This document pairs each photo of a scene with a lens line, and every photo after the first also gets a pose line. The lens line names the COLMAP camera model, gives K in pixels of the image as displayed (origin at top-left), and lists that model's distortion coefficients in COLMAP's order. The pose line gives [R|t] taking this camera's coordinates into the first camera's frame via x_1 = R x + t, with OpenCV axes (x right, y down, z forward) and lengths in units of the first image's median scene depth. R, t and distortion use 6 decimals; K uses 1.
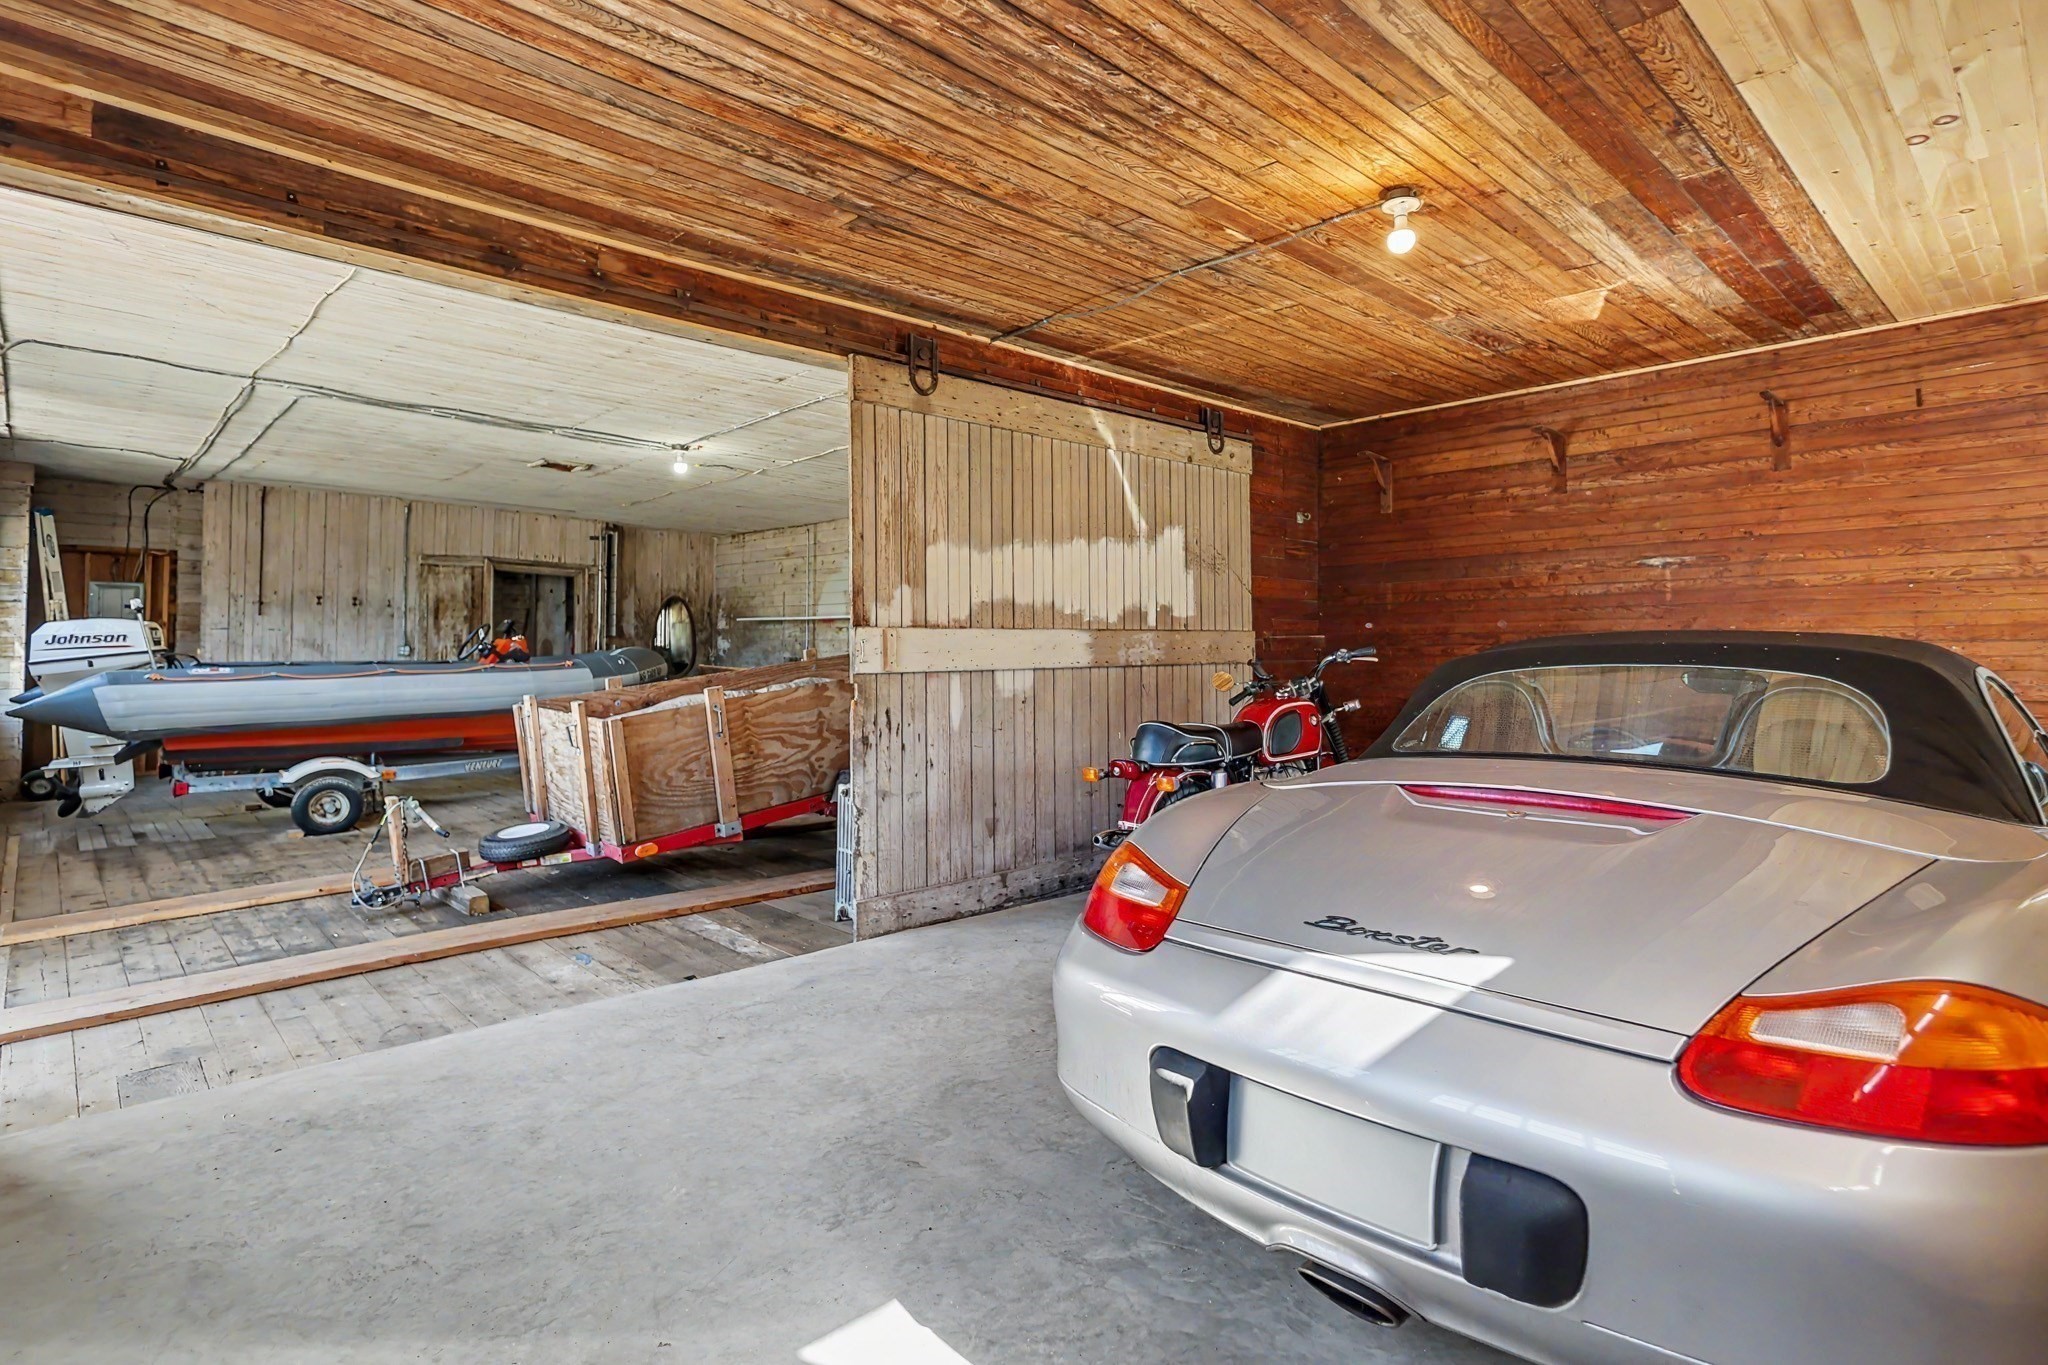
lens RADIAL K [[993.6, 0, 1008.8], [0, 993.6, 644.3], [0, 0, 1]] dist [-0.005111, 0.000515]
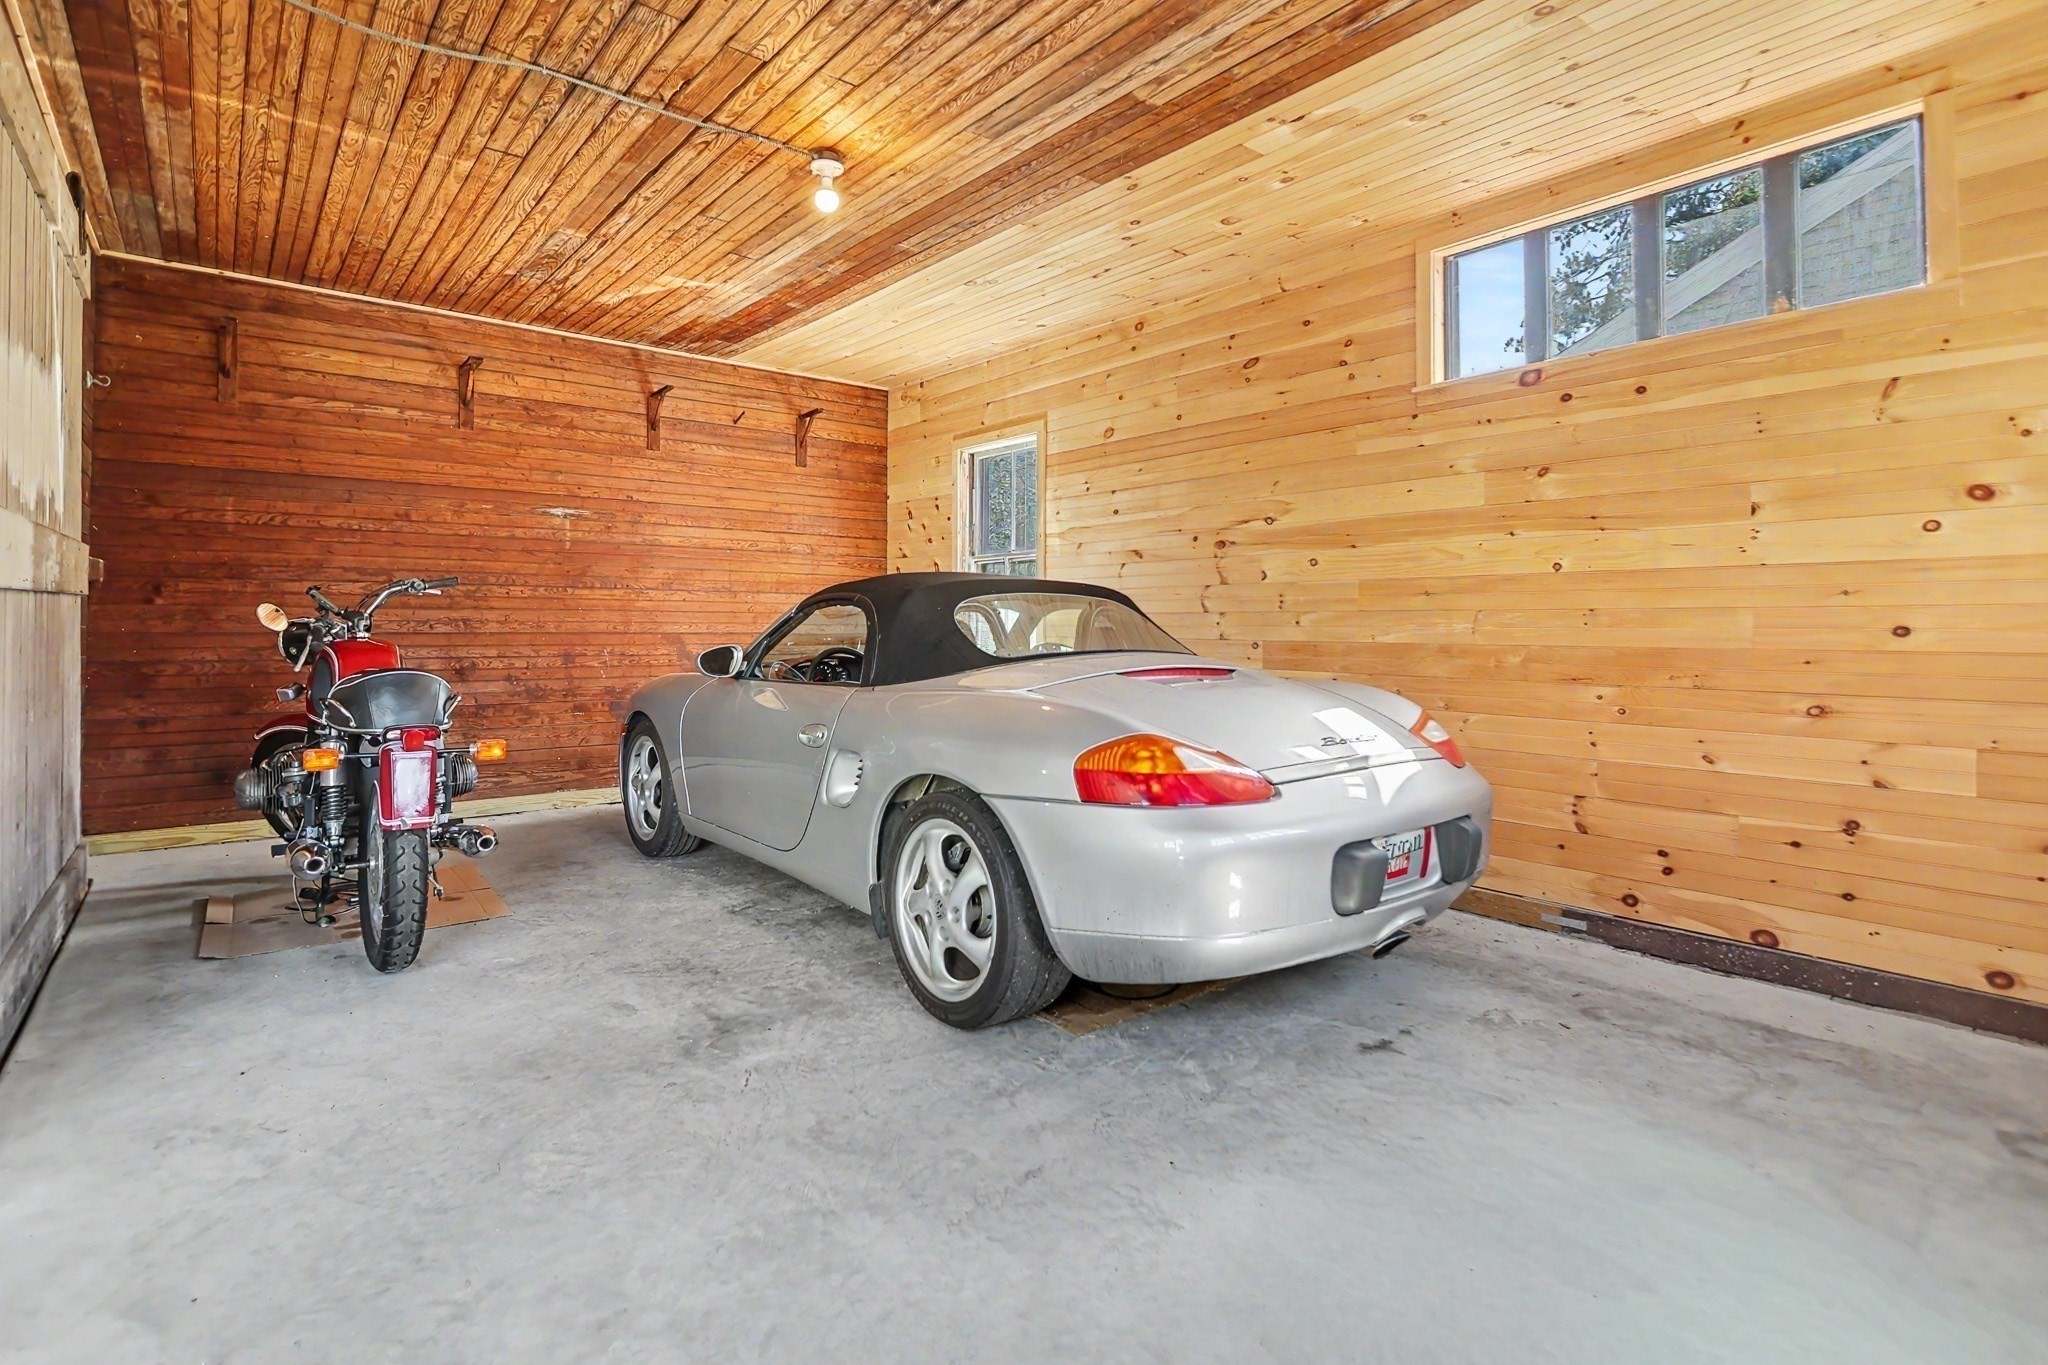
lens RADIAL K [[993.6, 0, 1008.8], [0, 993.6, 644.3], [0, 0, 1]] dist [-0.005111, 0.000515]
pose [[0.104954, -0.021568, 0.994243, -0.431149], [-0.023544, 0.999431, 0.024166, 0.027286], [-0.994198, -0.025945, 0.104387, 0.442351]]
